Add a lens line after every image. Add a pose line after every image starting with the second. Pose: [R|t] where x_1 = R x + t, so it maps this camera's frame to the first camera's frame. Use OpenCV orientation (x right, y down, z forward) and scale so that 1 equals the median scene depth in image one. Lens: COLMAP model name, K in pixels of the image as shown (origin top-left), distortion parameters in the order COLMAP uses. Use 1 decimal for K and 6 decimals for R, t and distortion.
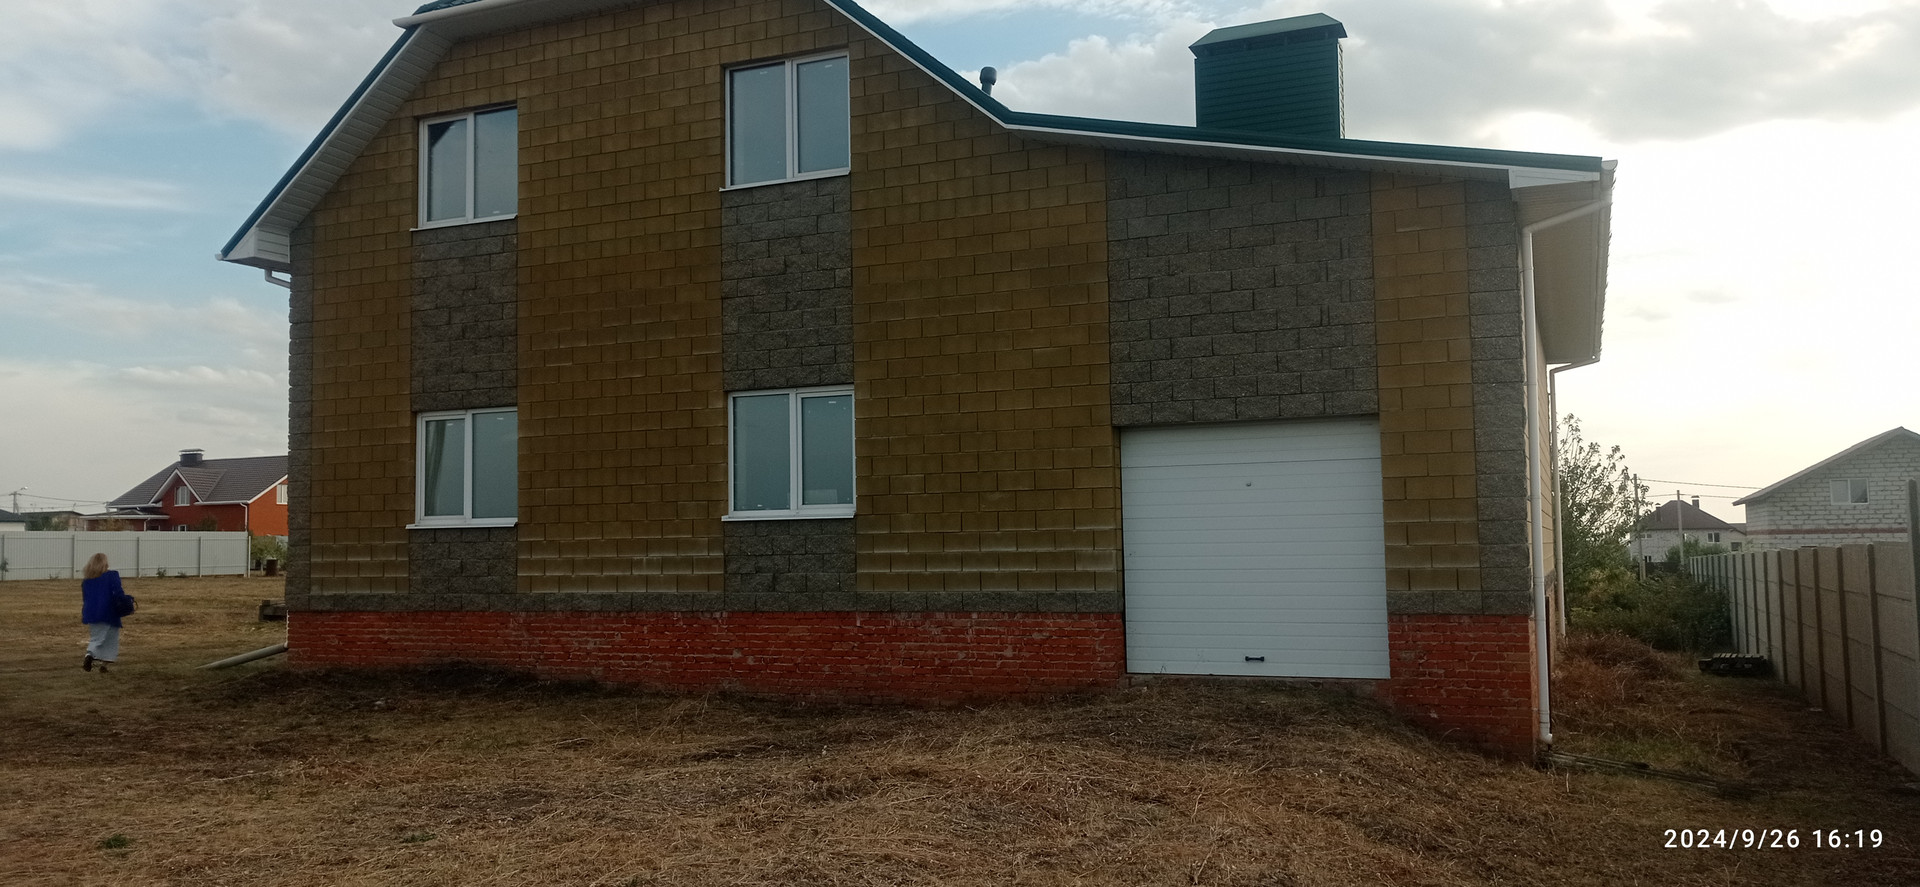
lens RADIAL K [[1462.2, 0, 960.4], [0, 1462.2, 435.8], [0, 0, 1]] dist [-0.005622, -0.007055]
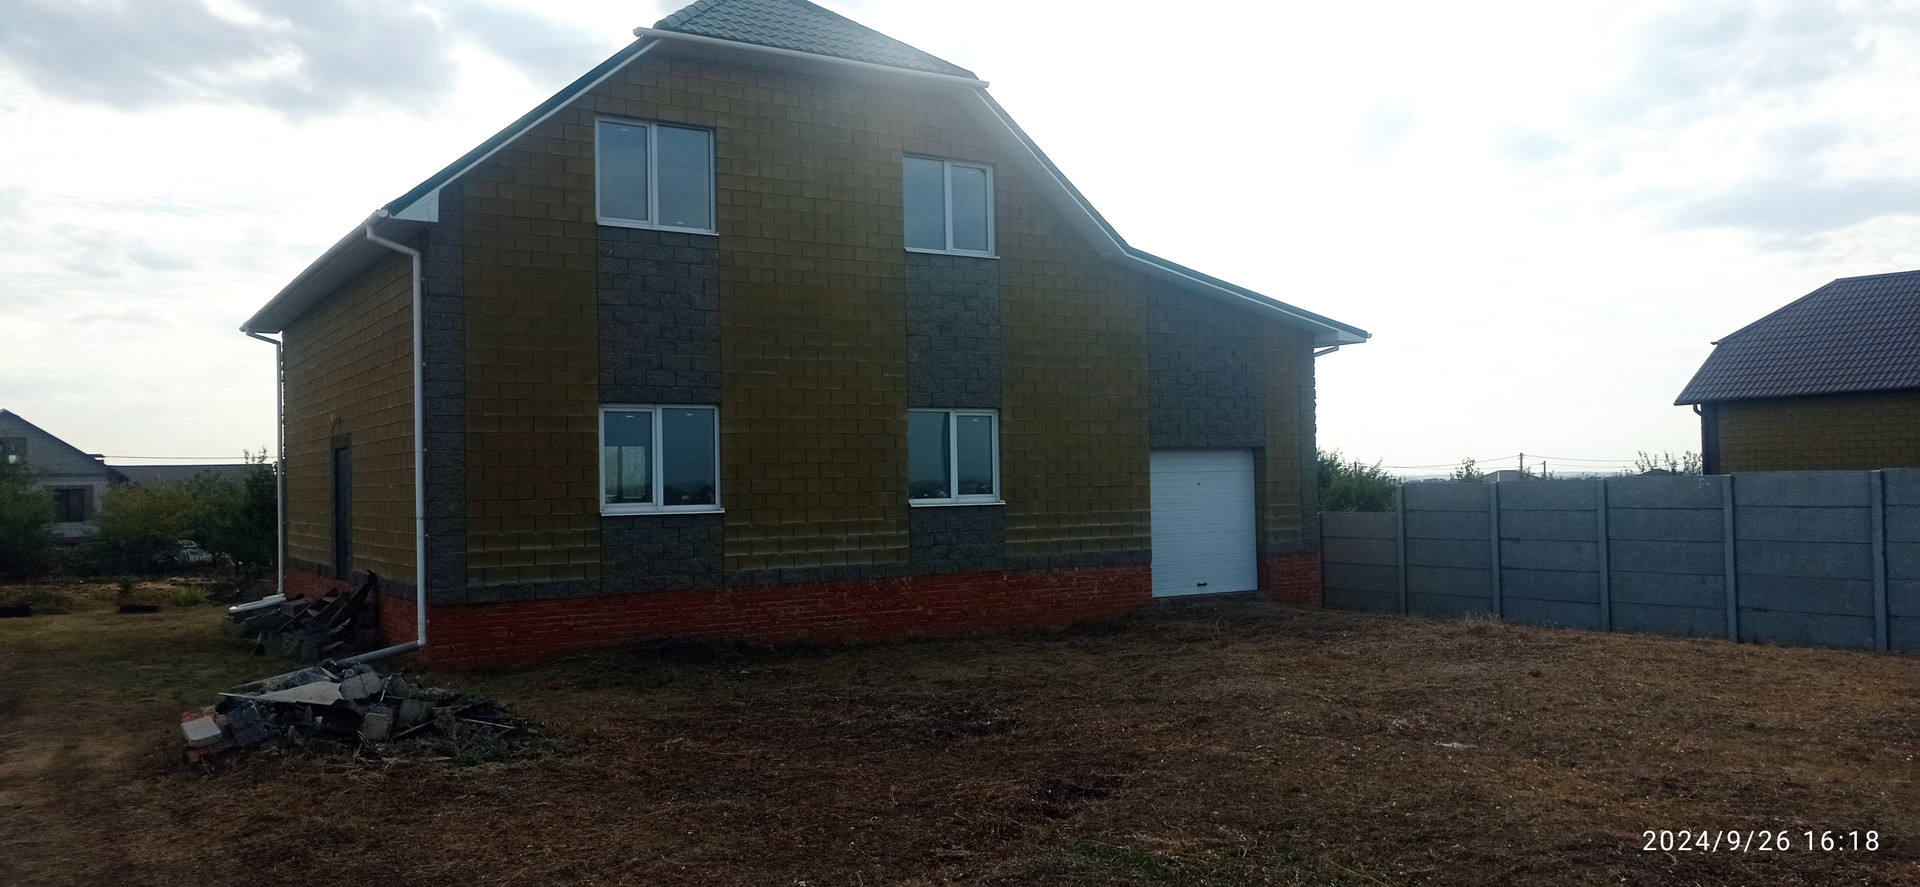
lens RADIAL K [[1462.2, 0, 959.2], [0, 1462.2, 451.4], [0, 0, 1]] dist [-0.005622, -0.007055]
pose [[0.551654, 0.024338, 0.833718, -1.192517], [-0.049664, 0.998759, 0.003705, 0.001759], [-0.832593, -0.043450, 0.552179, 0.240464]]
